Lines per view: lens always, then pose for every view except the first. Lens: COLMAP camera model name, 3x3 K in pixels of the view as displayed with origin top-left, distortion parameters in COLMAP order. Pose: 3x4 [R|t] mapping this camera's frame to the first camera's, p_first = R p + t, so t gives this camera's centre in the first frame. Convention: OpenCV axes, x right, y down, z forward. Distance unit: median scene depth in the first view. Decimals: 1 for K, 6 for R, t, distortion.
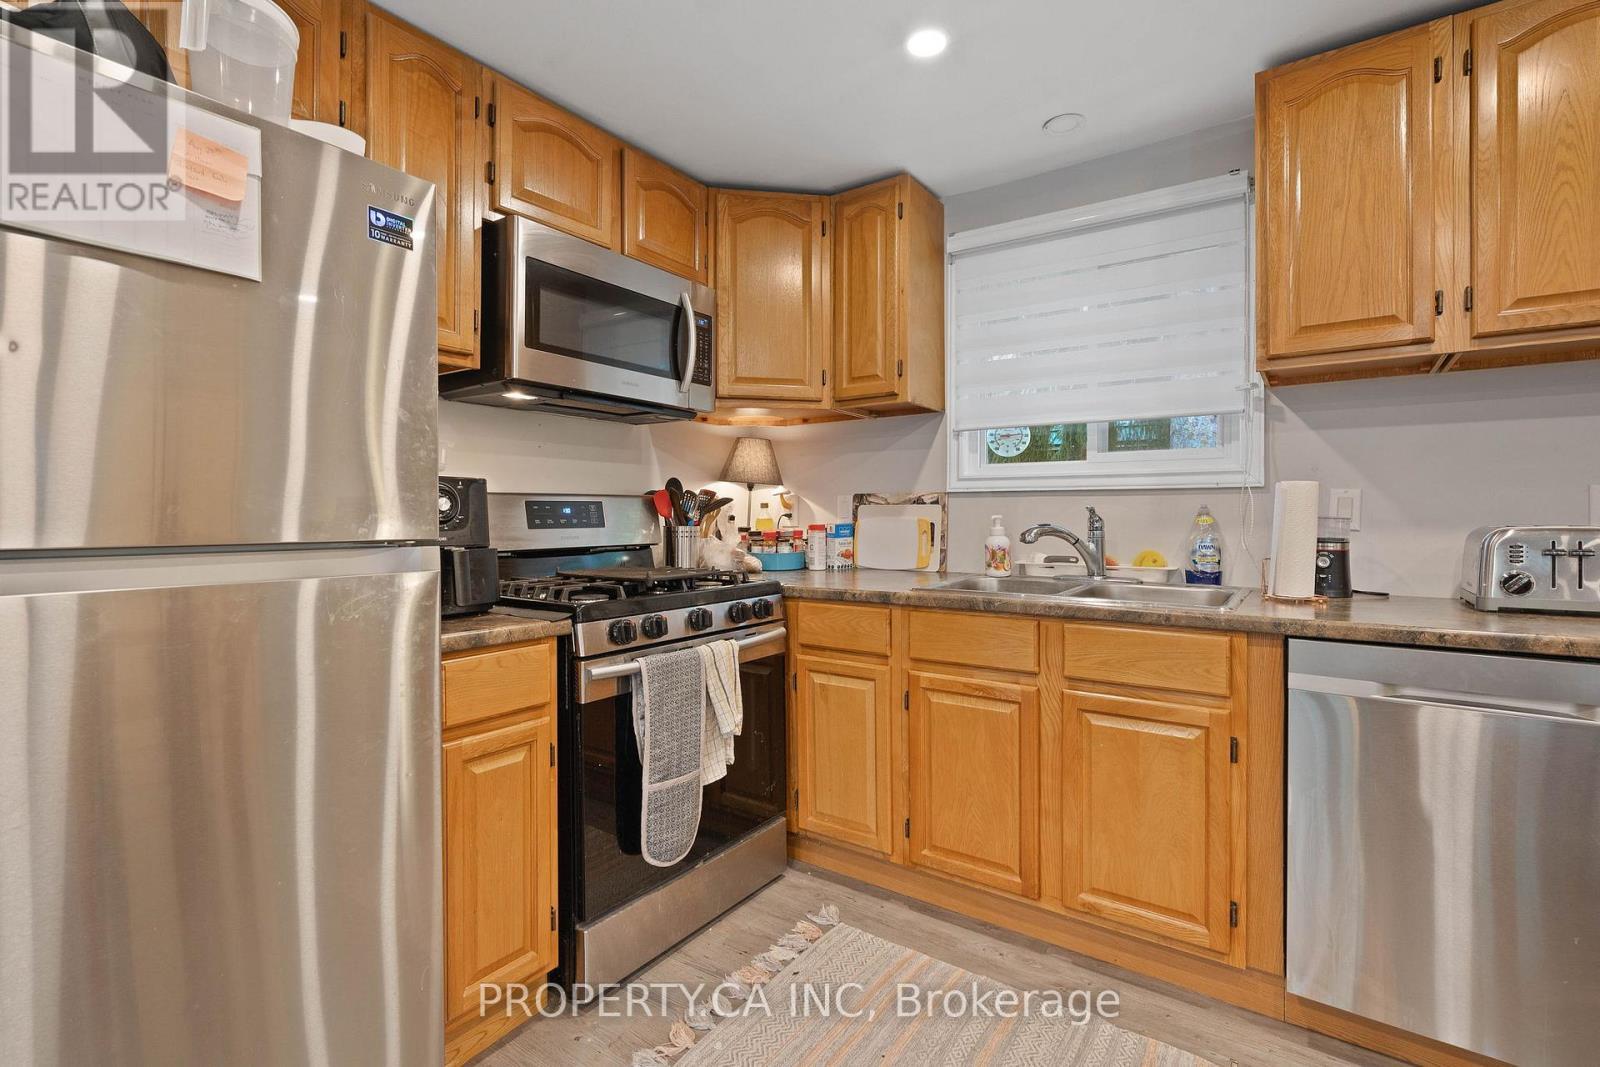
lens RADIAL K [[732.0, 0, 796.8], [0, 732.0, 518.2], [0, 0, 1]] dist [-0.007815, 0.002317]
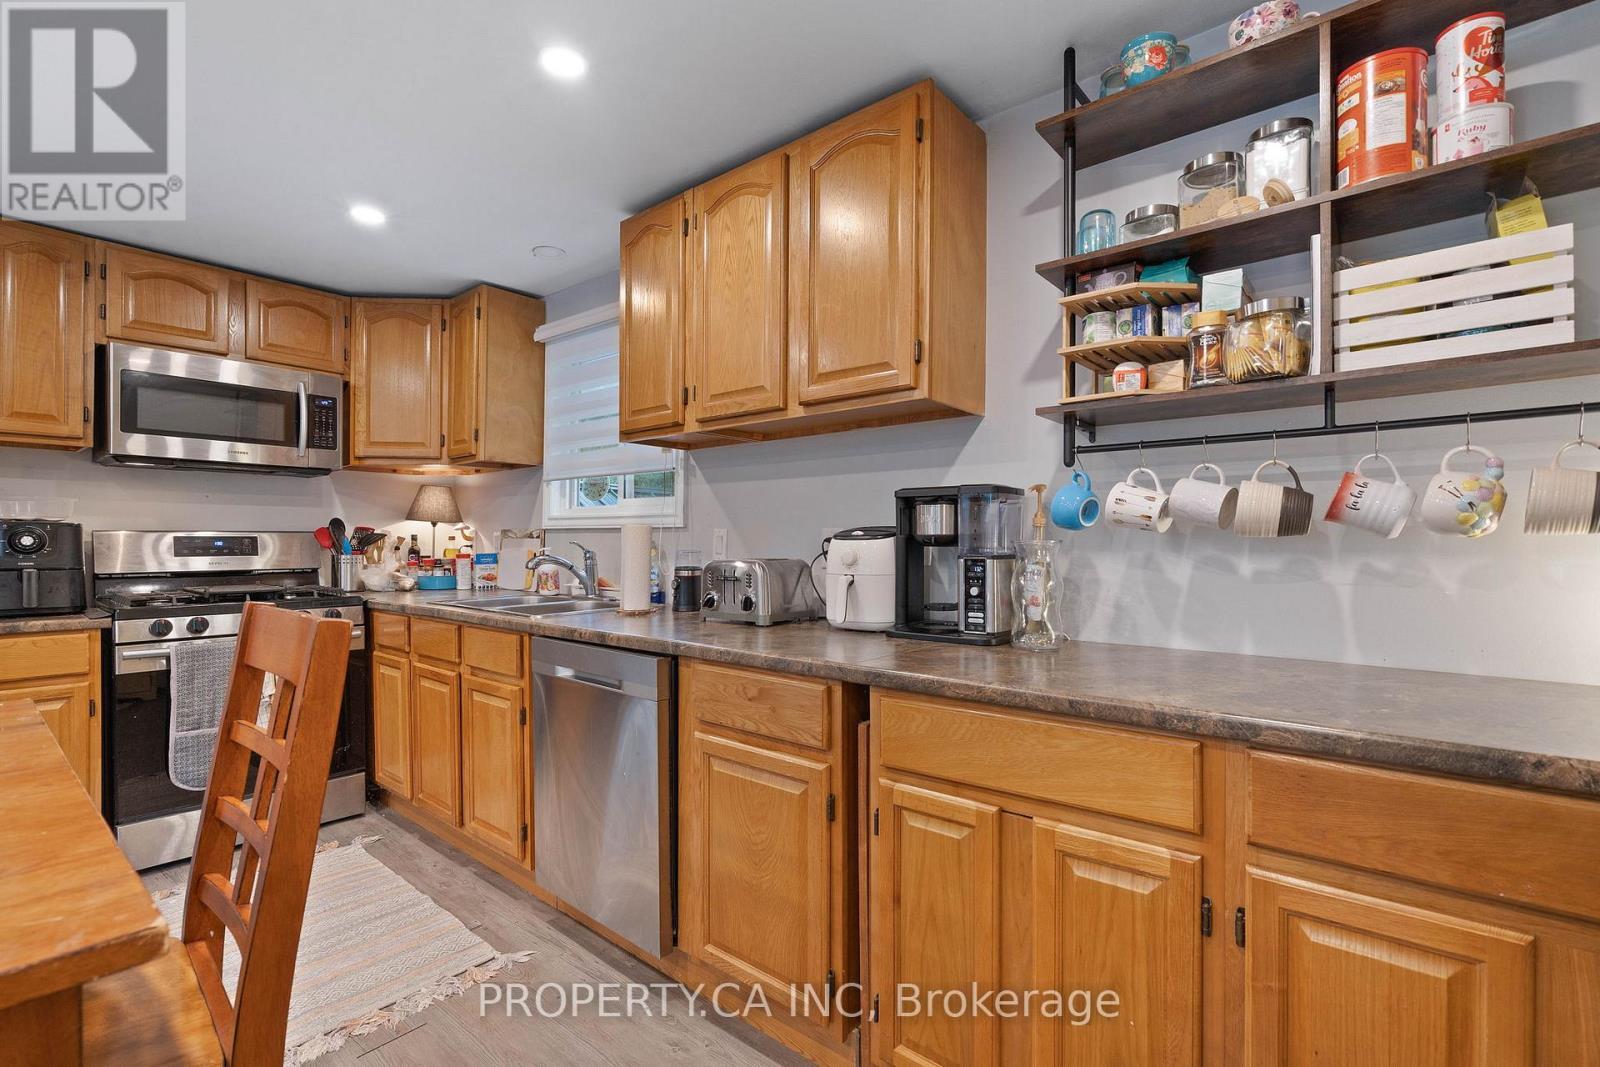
lens RADIAL K [[732.0, 0, 798.3], [0, 732.0, 544.6], [0, 0, 1]] dist [-0.007815, 0.002317]
pose [[0.995695, 0.003157, -0.092633, 0.956156], [-0.003056, 0.999995, 0.001234, -0.013755], [0.092636, -0.000946, 0.995700, -0.275002]]
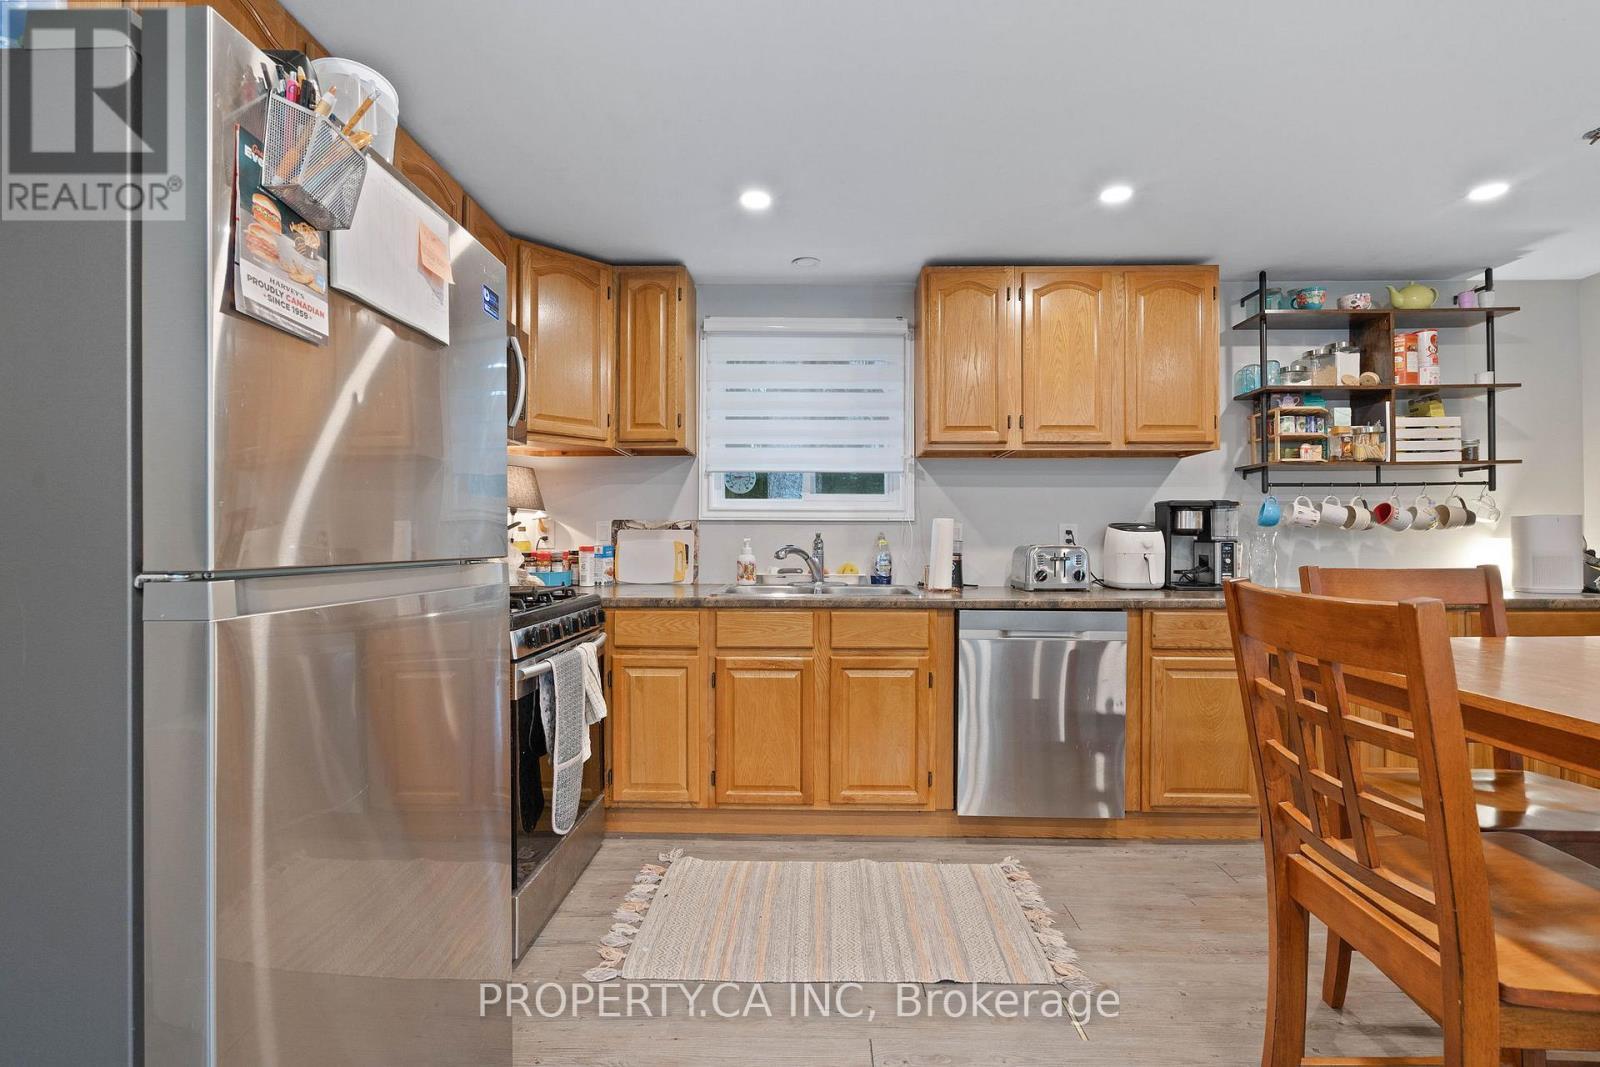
lens RADIAL K [[732.0, 0, 797.1], [0, 732.0, 534.8], [0, 0, 1]] dist [-0.007815, 0.002317]
pose [[0.830572, 0.004997, 0.556889, -0.442178], [-0.000615, 0.999967, -0.008056, -0.000306], [-0.556911, 0.006348, 0.830548, -0.167016]]
